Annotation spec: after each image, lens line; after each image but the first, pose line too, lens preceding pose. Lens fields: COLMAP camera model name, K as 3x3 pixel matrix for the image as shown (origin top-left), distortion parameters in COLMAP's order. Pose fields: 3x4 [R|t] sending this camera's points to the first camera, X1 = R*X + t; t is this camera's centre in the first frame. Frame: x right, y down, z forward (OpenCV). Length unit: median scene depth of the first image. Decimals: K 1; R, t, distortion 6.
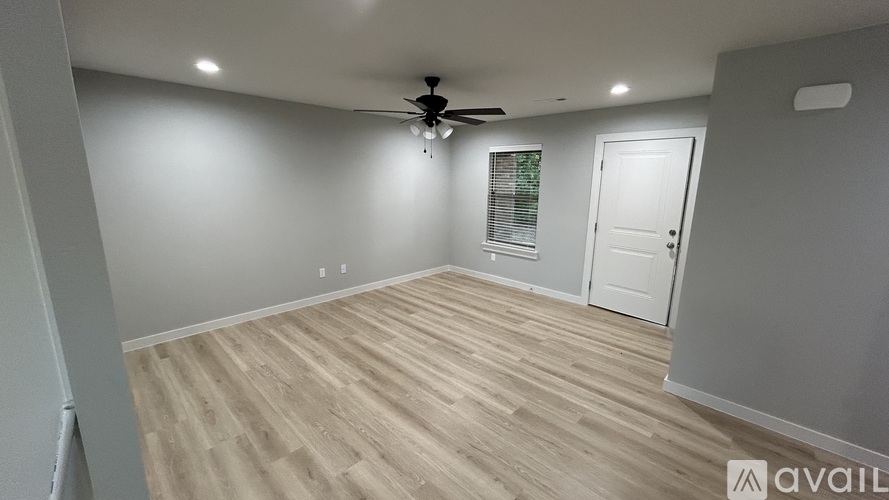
lens RADIAL K [[358.5, 0, 444.5], [0, 358.5, 250.0], [0, 0, 1]] dist [0.001304, 0.000336]
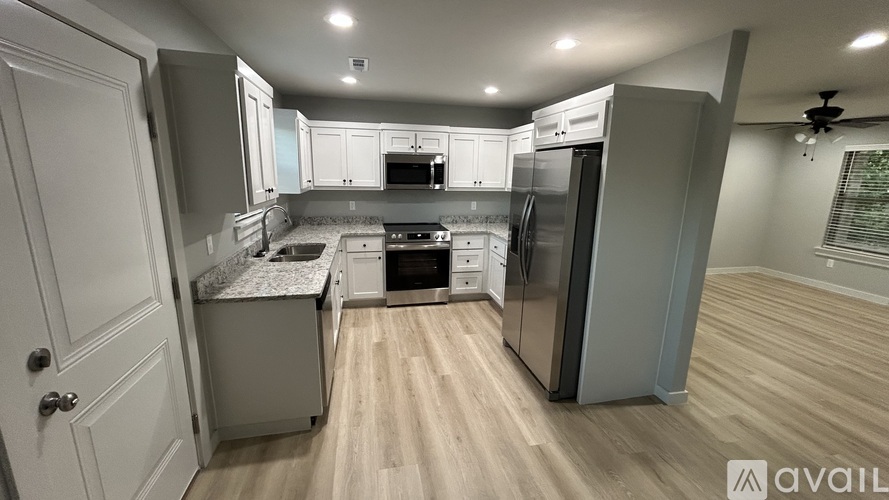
lens RADIAL K [[358.5, 0, 444.5], [0, 358.5, 250.0], [0, 0, 1]] dist [0.001304, 0.000336]
pose [[0.835460, 0.117138, -0.536921, -0.307405], [-0.114926, 0.992657, 0.037736, 0.098501], [0.537399, 0.030179, 0.842788, -0.494509]]
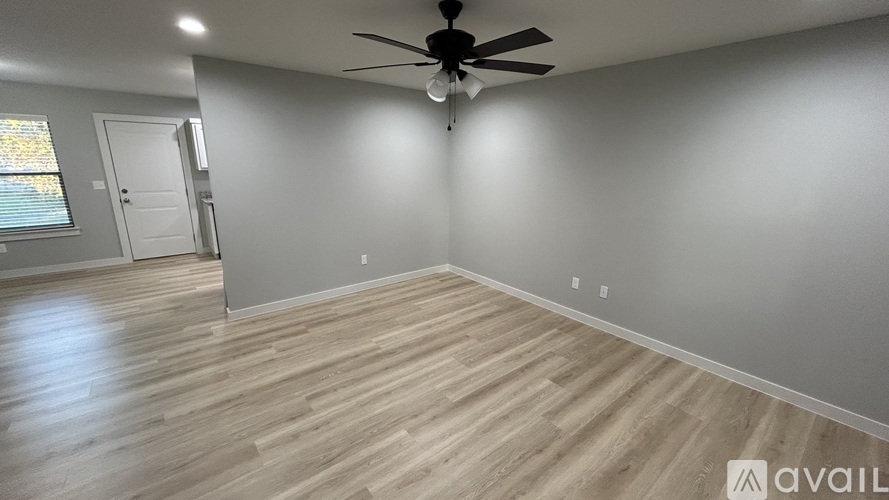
lens RADIAL K [[358.5, 0, 444.5], [0, 358.5, 250.0], [0, 0, 1]] dist [0.001304, 0.000336]
pose [[-0.118506, 0.237901, -0.964033, 0.555796], [-0.213784, 0.941992, 0.258742, -0.186594], [0.969666, 0.236758, -0.060772, 0.912488]]
